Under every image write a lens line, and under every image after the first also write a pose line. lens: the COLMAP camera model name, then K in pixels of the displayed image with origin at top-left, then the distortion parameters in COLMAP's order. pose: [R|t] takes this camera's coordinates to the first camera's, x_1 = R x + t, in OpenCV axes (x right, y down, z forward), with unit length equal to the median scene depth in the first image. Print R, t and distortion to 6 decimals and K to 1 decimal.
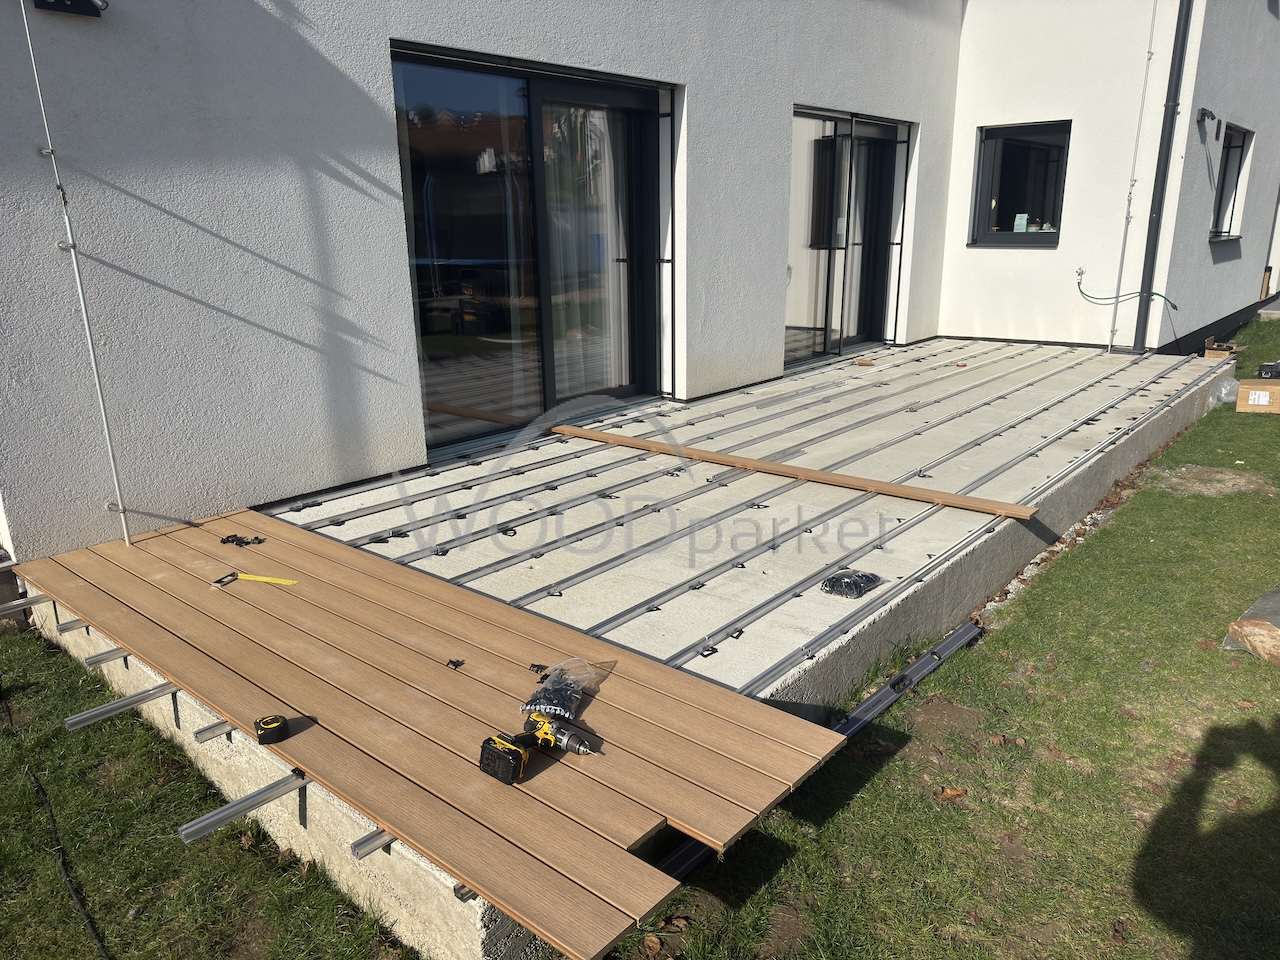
lens RADIAL K [[895.9, 0, 640.0], [0, 895.9, 480.0], [0, 0, 1]] dist [0.042042, -0.045820]
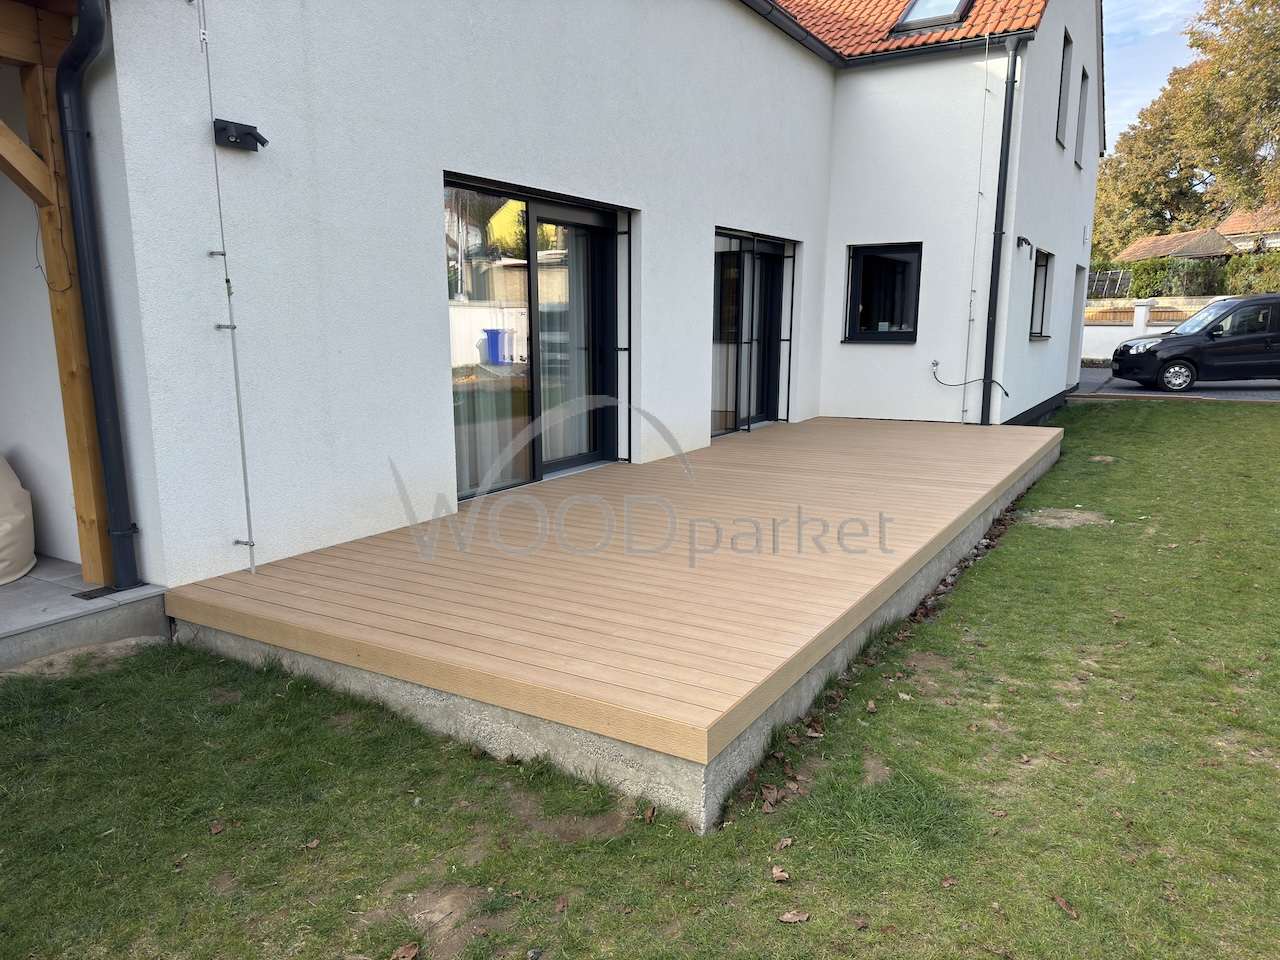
lens RADIAL K [[893.7, 0, 598.0], [0, 893.7, 481.3], [0, 0, 1]] dist [0.043085, -0.039138]
pose [[0.991660, -0.011038, 0.128406, -0.121865], [0.024318, 0.994455, -0.102315, 0.040759], [-0.126565, 0.104585, 0.986430, -0.120542]]
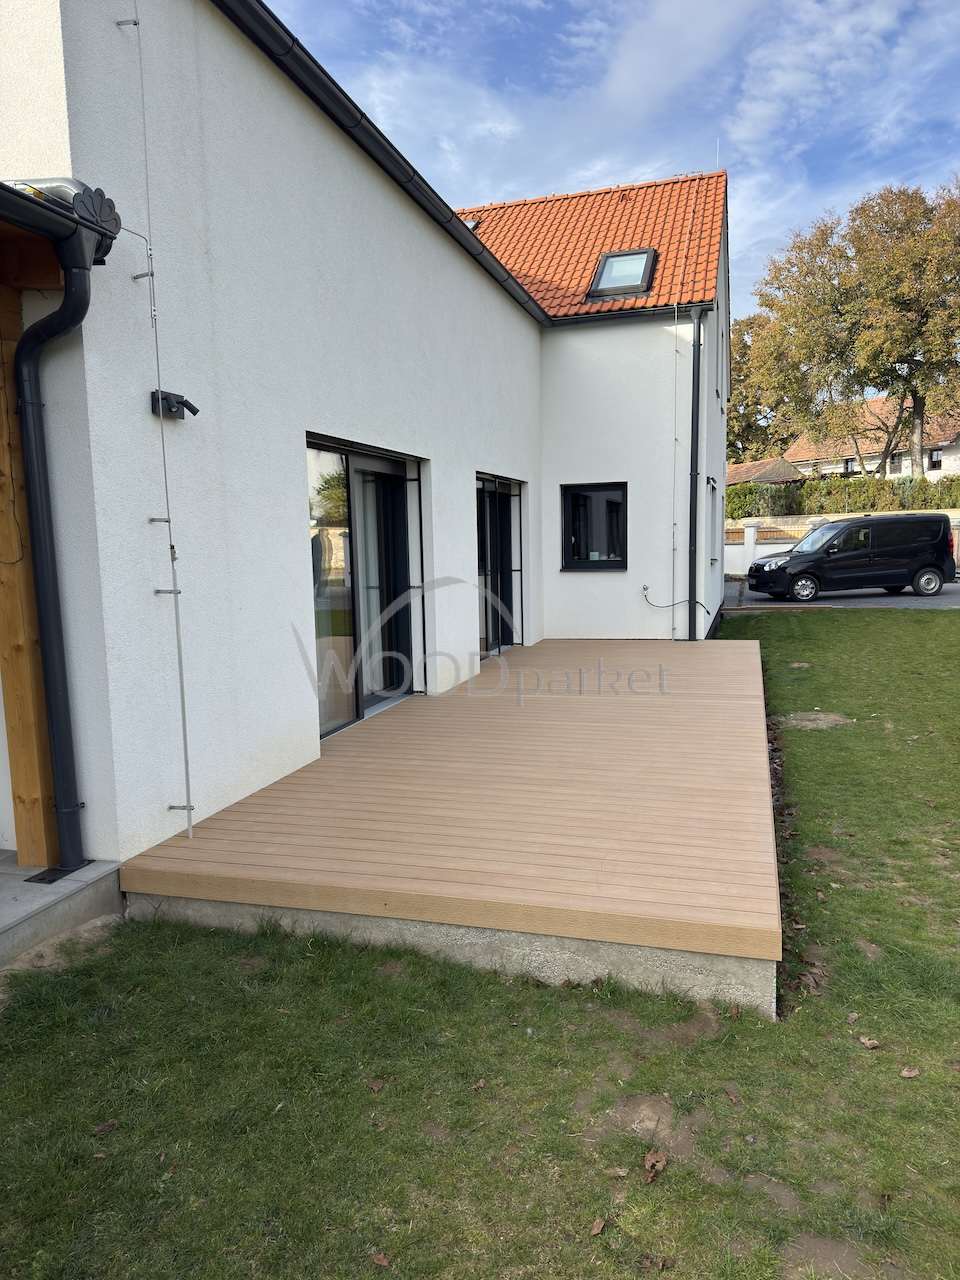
lens RADIAL K [[896.3, 0, 437.4], [0, 896.3, 643.7], [0, 0, 1]] dist [0.098527, -0.168293]
pose [[0.928994, -0.052750, 0.366317, -0.313304], [0.115022, 0.981926, -0.150302, 0.019822], [-0.351768, 0.181765, 0.918271, -0.119495]]
